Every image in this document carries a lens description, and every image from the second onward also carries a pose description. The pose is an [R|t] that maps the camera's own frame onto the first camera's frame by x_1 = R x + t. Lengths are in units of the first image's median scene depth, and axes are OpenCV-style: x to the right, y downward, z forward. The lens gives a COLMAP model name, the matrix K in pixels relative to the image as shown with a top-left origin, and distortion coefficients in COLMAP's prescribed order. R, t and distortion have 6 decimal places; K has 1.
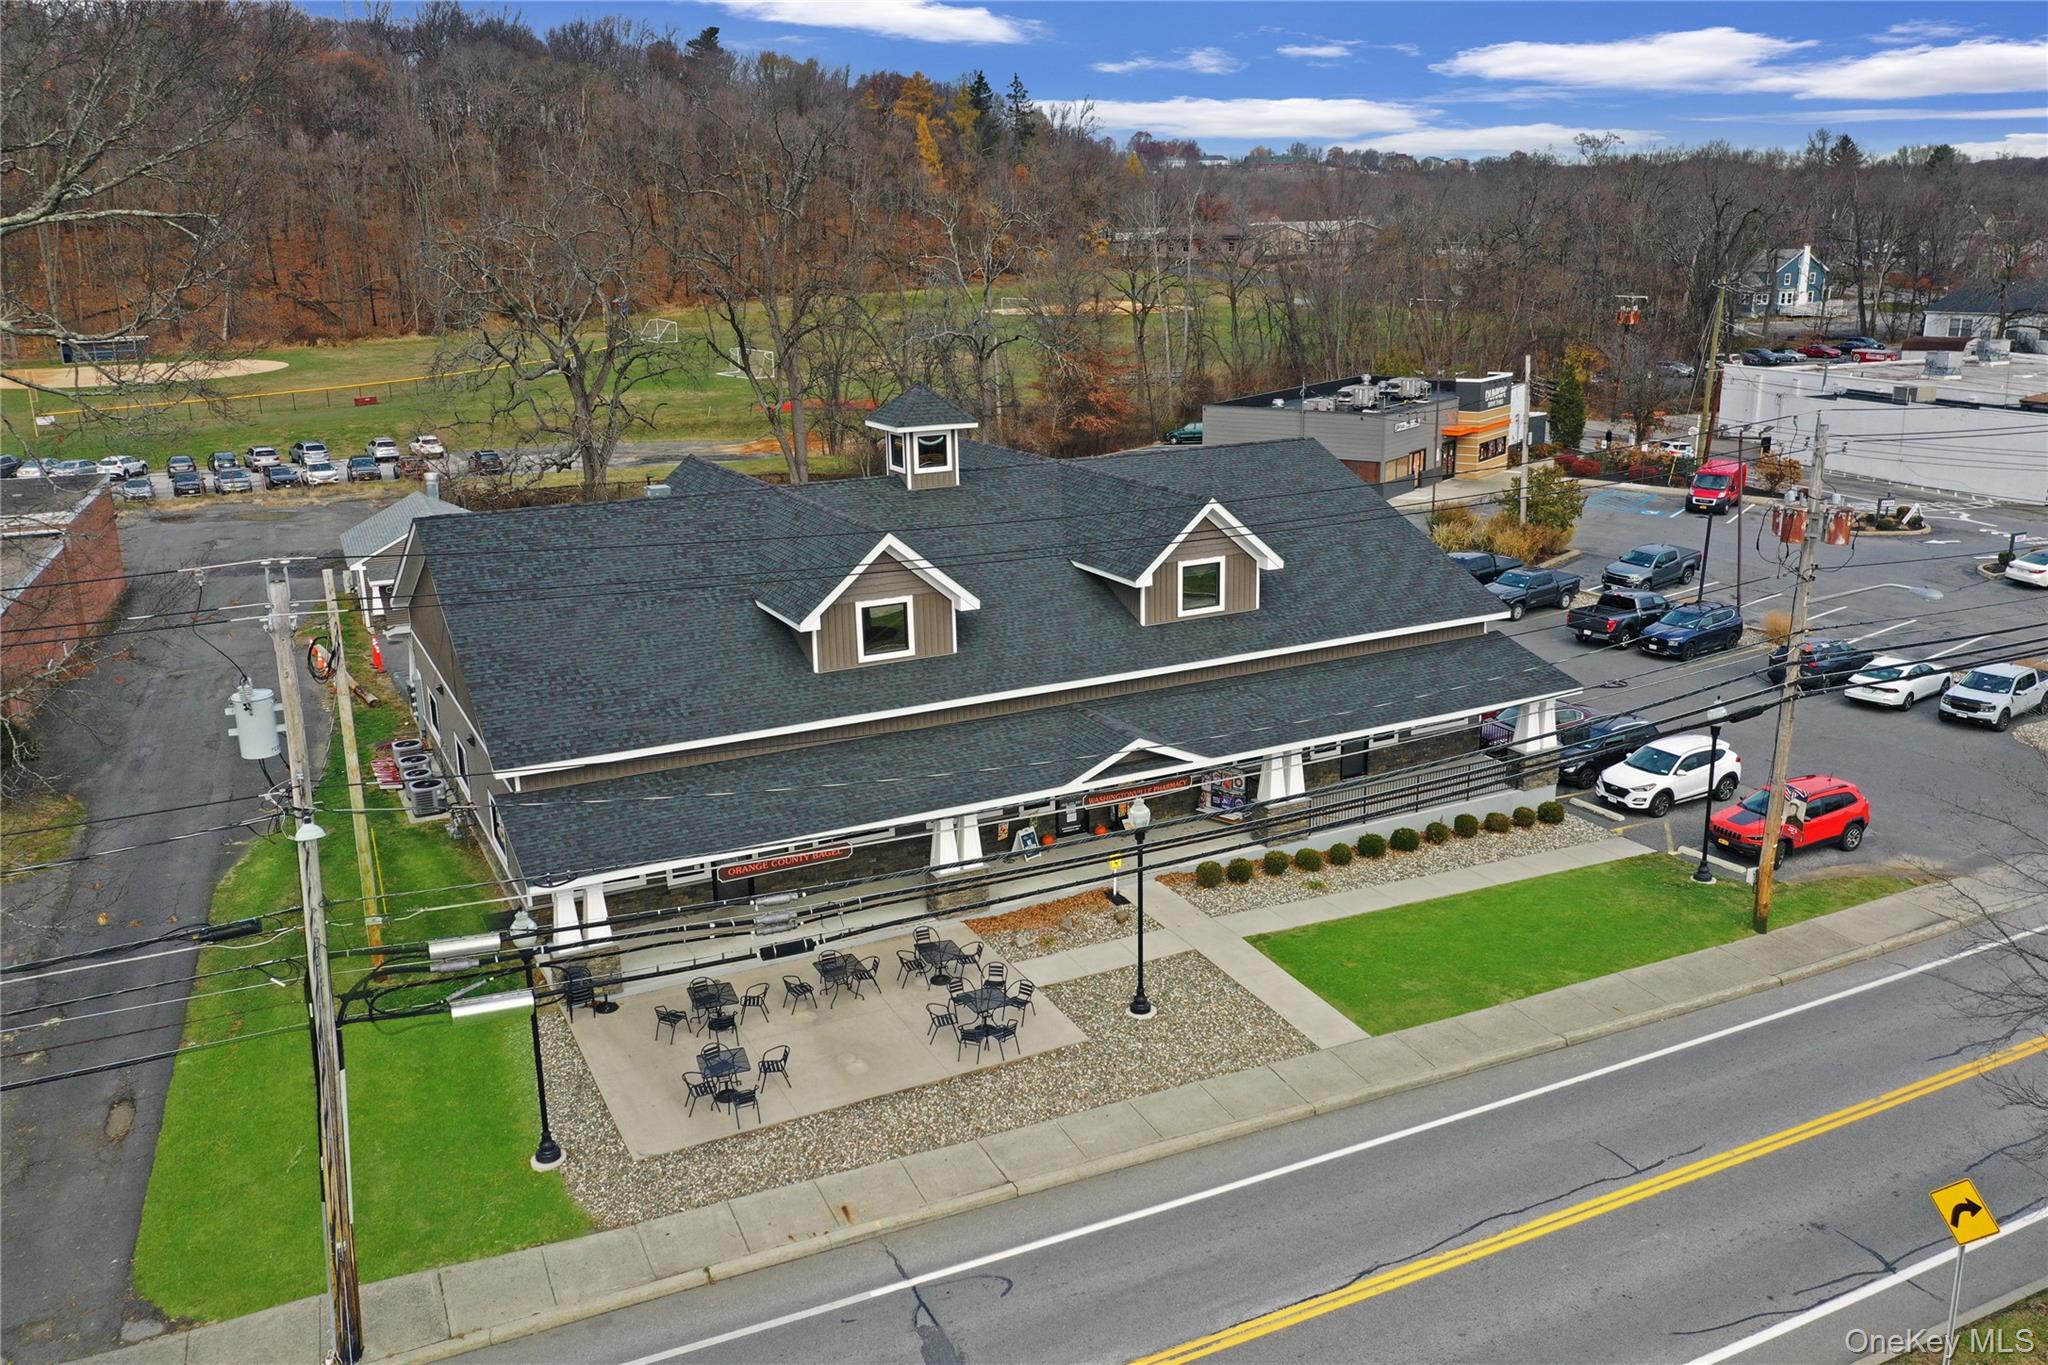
lens RADIAL K [[1620.9, 0, 1021.8], [0, 1620.9, 679.1], [0, 0, 1]] dist [0.009147, 0.005412]
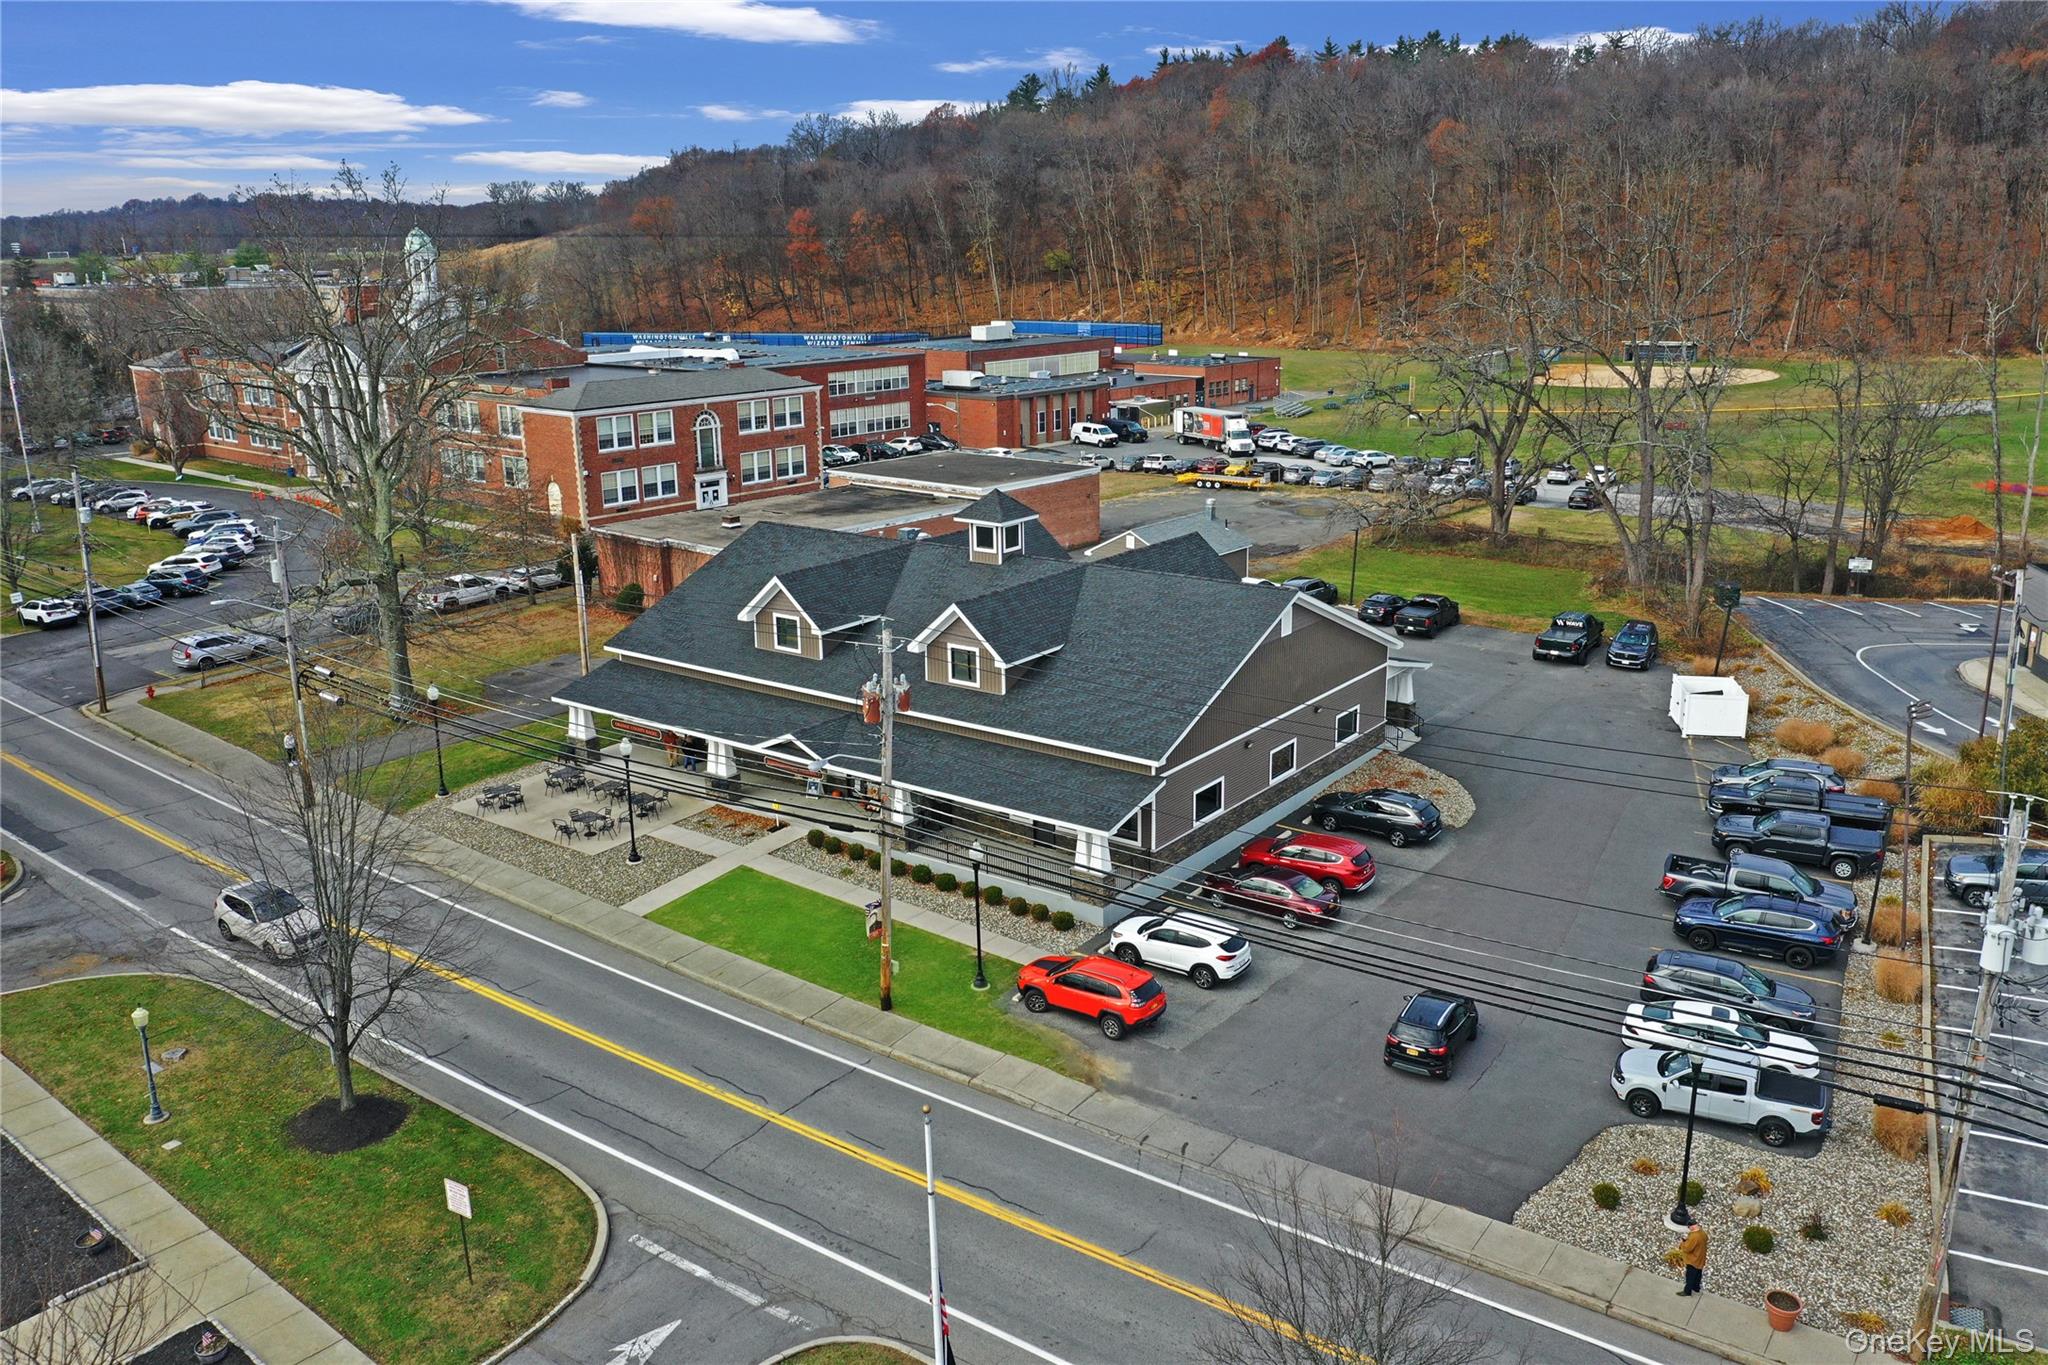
lens RADIAL K [[1620.9, 0, 1014.5], [0, 1620.9, 692.2], [0, 0, 1]] dist [0.009147, 0.005412]
pose [[0.433464, 0.257946, -0.863465, 1.383122], [-0.230650, 0.958000, 0.170400, -0.292409], [0.871154, 0.125296, 0.474754, 0.405322]]
